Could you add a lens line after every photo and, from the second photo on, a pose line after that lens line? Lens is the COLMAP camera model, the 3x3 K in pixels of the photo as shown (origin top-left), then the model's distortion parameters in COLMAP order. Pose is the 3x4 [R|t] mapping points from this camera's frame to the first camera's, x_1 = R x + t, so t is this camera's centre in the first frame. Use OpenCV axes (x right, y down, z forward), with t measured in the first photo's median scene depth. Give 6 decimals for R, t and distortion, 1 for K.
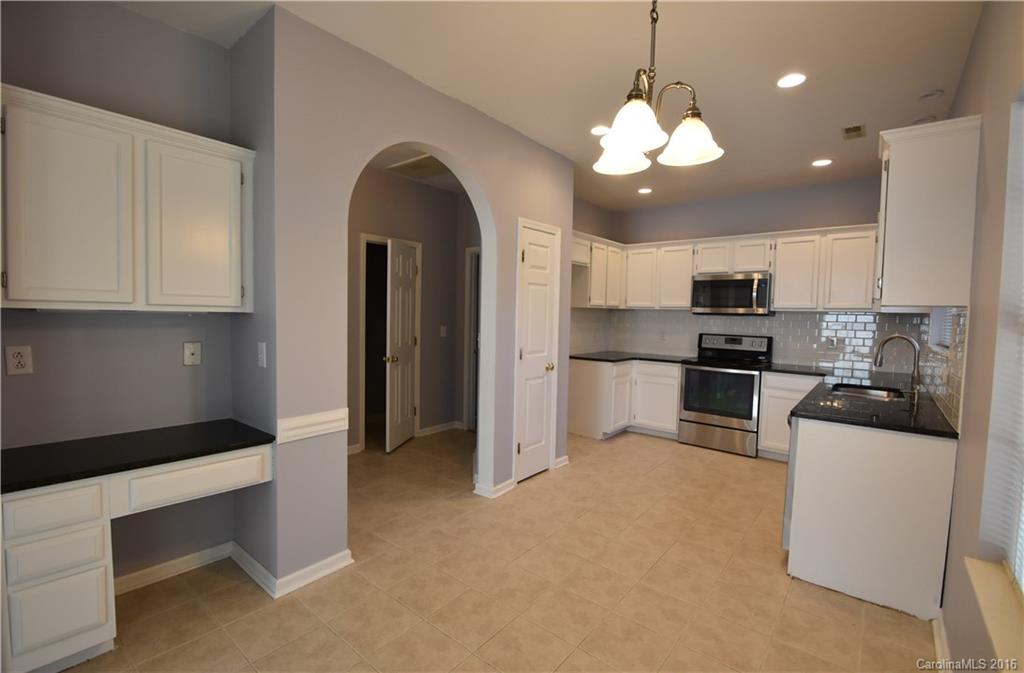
lens RADIAL K [[452.3, 0, 508.3], [0, 452.3, 335.2], [0, 0, 1]] dist [0.002122, -0.000592]
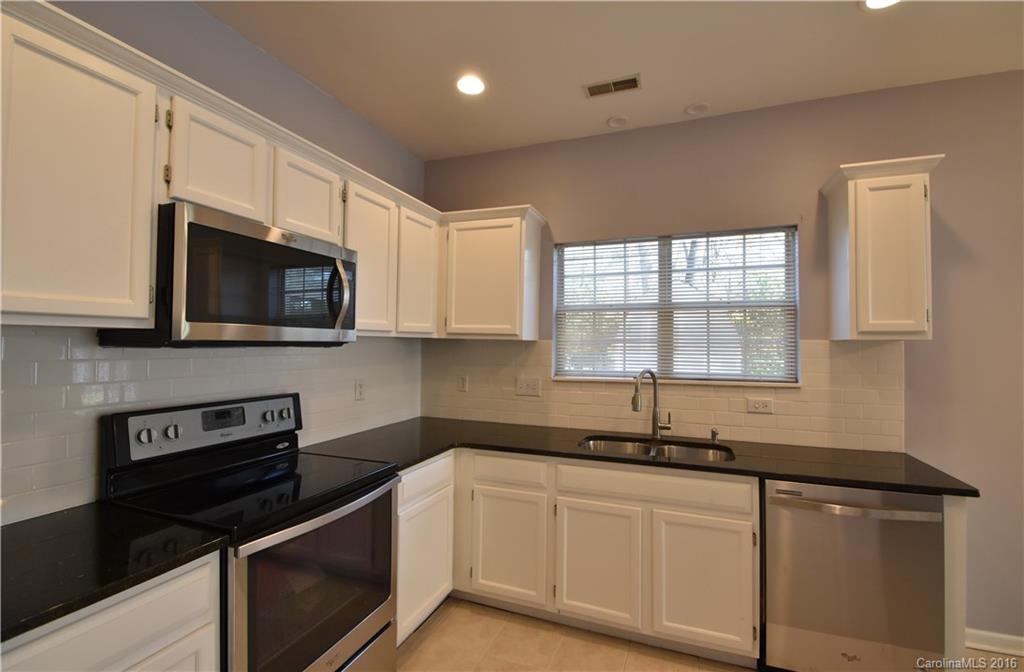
lens RADIAL K [[450.1, 0, 509.1], [0, 450.1, 336.0], [0, 0, 1]] dist [0.009526, -0.015504]
pose [[-0.299860, -0.006584, 0.953960, 0.099162], [0.032493, 0.999325, 0.017111, -0.054597], [-0.953430, 0.036128, -0.299444, 0.957121]]
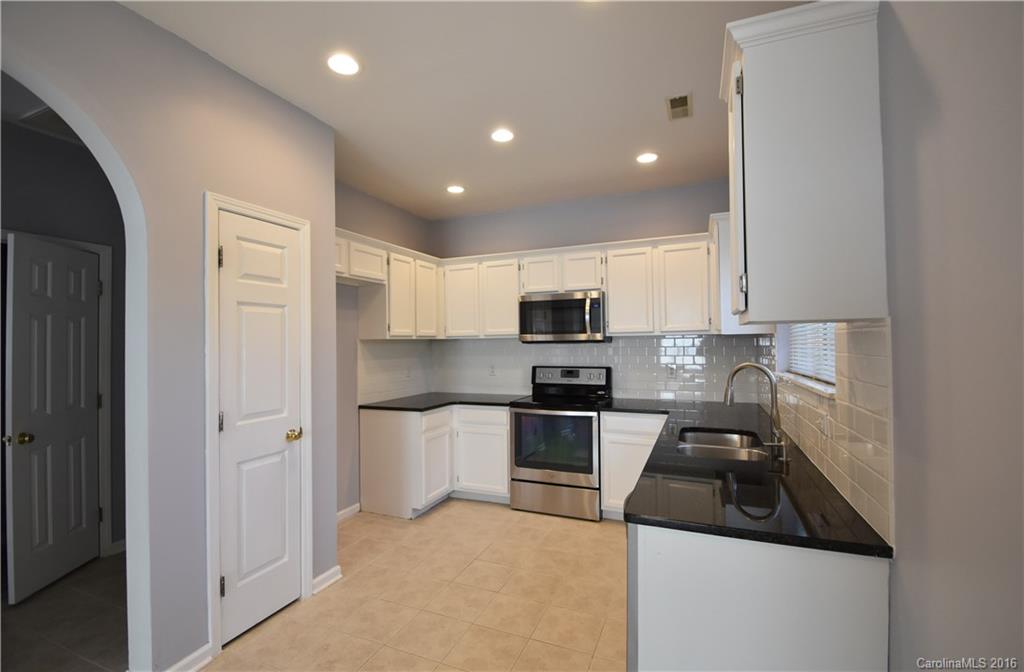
lens RADIAL K [[450.1, 0, 509.1], [0, 450.1, 336.0], [0, 0, 1]] dist [0.009526, -0.015504]
pose [[0.959019, -0.028978, 0.281857, 0.170425], [0.047858, 0.997030, -0.060332, -0.012604], [-0.279272, 0.071348, 0.957558, 0.249809]]
